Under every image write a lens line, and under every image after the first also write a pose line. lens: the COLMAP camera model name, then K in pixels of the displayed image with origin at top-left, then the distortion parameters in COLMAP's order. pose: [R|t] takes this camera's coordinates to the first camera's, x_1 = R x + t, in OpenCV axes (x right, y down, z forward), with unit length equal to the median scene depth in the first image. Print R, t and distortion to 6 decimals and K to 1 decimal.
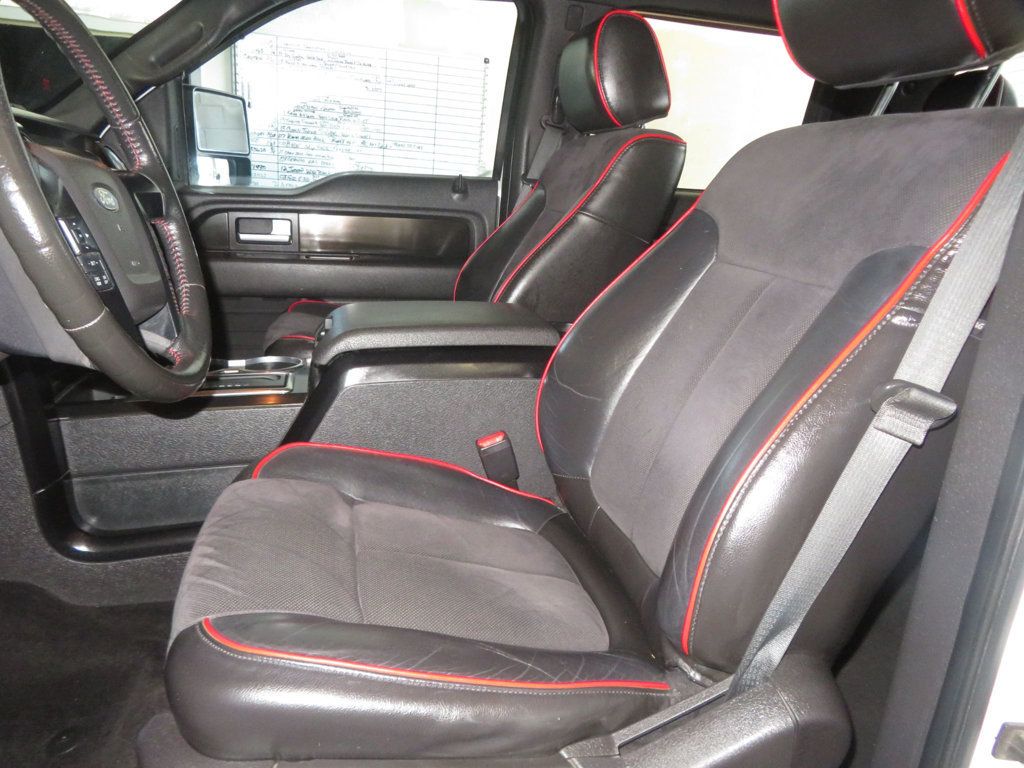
lens RADIAL K [[738.8, 0, 518.9], [0, 738.8, 381.0], [0, 0, 1]] dist [-0.012816, 0.013516]
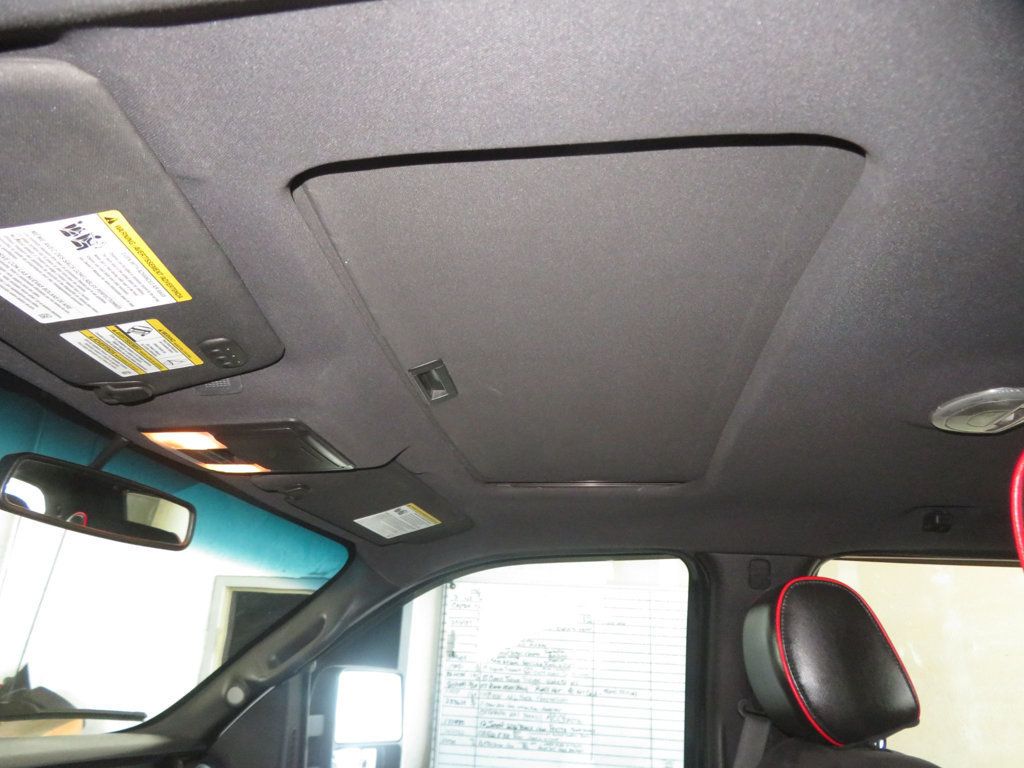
lens RADIAL K [[738.8, 0, 508.6], [0, 738.8, 381.6], [0, 0, 1]] dist [-0.012816, 0.013516]
pose [[0.942425, -0.151836, -0.297961, 0.158804], [-0.063085, 0.794272, -0.604279, -0.291882], [0.328413, 0.588284, 0.738963, 0.374075]]
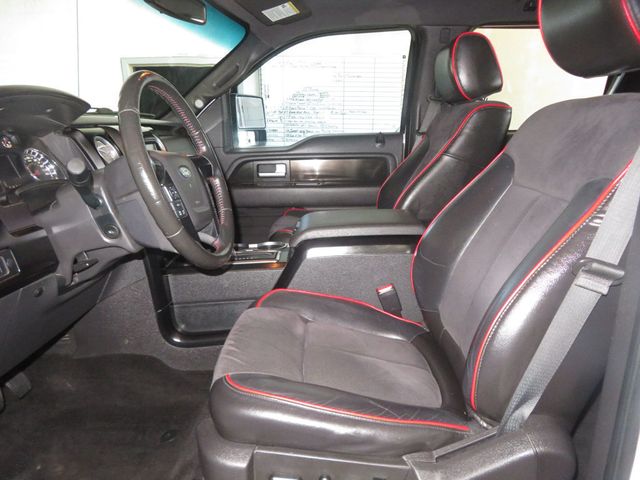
lens RADIAL K [[461.8, 0, 323.0], [0, 461.8, 235.2], [0, 0, 1]] dist [-0.012816, 0.013516]
pose [[0.969852, -0.015847, -0.243181, 0.095492], [0.008079, 0.999426, -0.032910, -0.013332], [0.243563, 0.029953, 0.969423, -0.121418]]
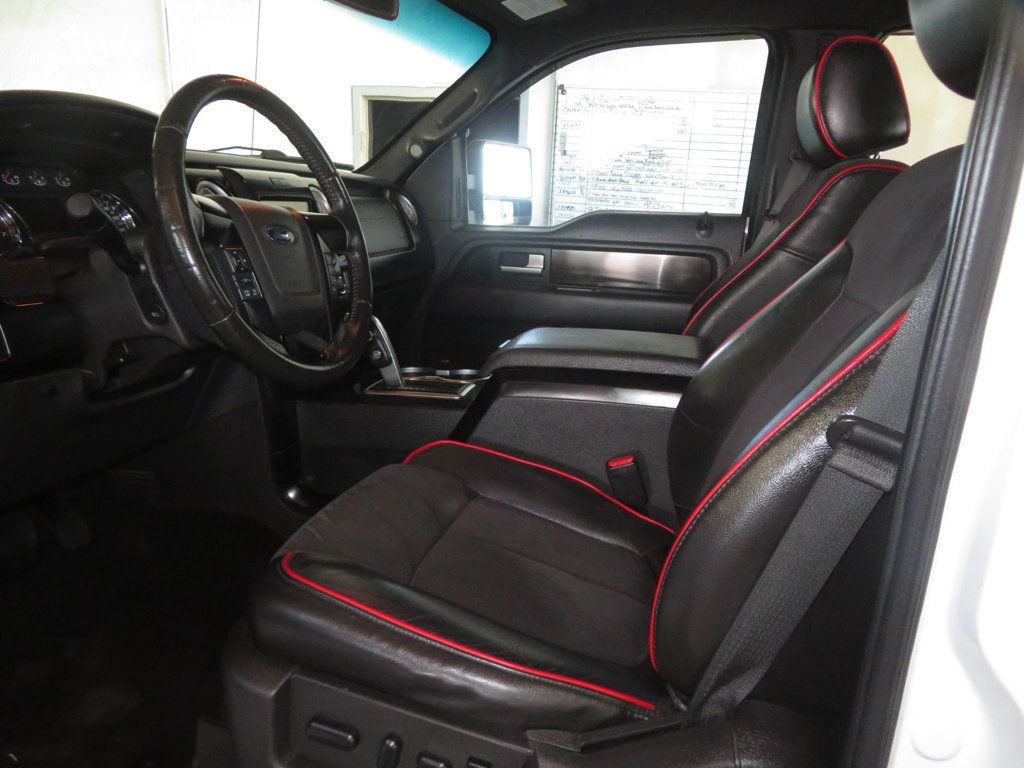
lens RADIAL K [[738.8, 0, 520.1], [0, 738.8, 380.4], [0, 0, 1]] dist [-0.012816, 0.013516]
pose [[0.897432, 0.078483, -0.434116, 0.298858], [-0.100057, 0.994614, -0.027030, 0.008803], [0.429656, 0.067694, 0.900452, -0.014251]]
